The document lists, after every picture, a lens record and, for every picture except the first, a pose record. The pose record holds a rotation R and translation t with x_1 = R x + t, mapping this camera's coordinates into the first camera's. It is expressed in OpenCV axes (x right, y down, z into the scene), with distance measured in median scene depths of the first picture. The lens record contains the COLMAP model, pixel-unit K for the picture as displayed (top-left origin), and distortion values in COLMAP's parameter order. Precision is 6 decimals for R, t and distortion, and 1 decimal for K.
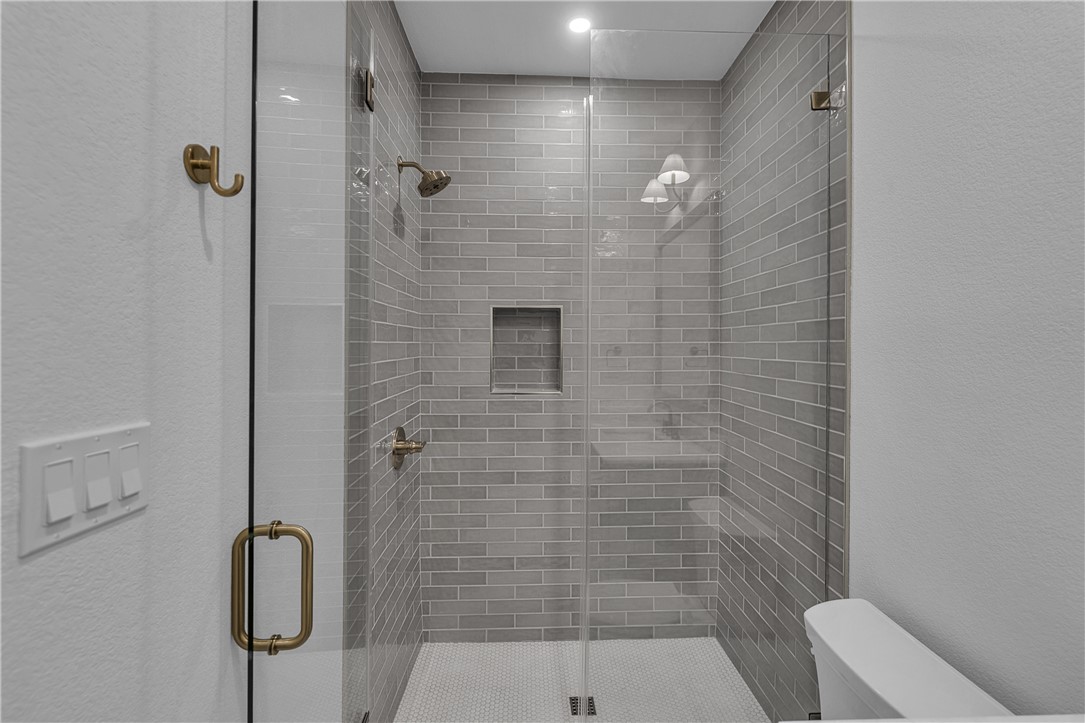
lens RADIAL K [[469.8, 0, 543.9], [0, 469.8, 356.9], [0, 0, 1]] dist [-0.000636, -0.000172]
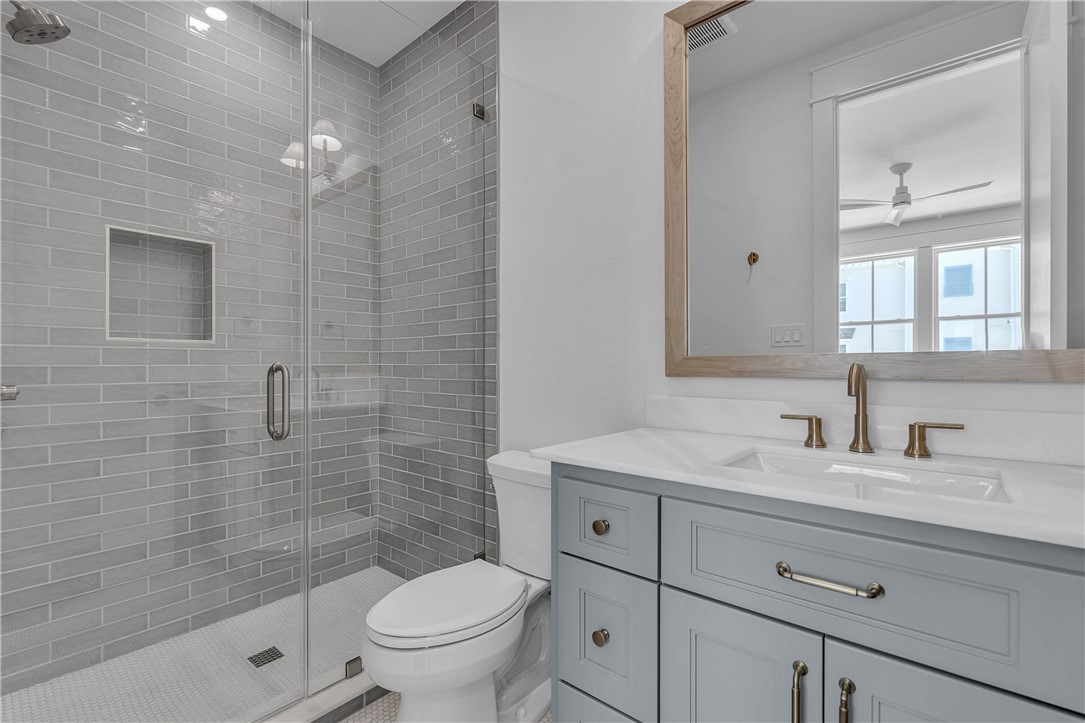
lens RADIAL K [[472.0, 0, 534.7], [0, 472.0, 368.3], [0, 0, 1]] dist [0.002248, 0.000447]
pose [[0.688286, -0.009814, 0.725373, -0.213342], [0.008397, 0.999949, 0.005562, 0.141216], [-0.725390, 0.002263, 0.688334, -0.054781]]
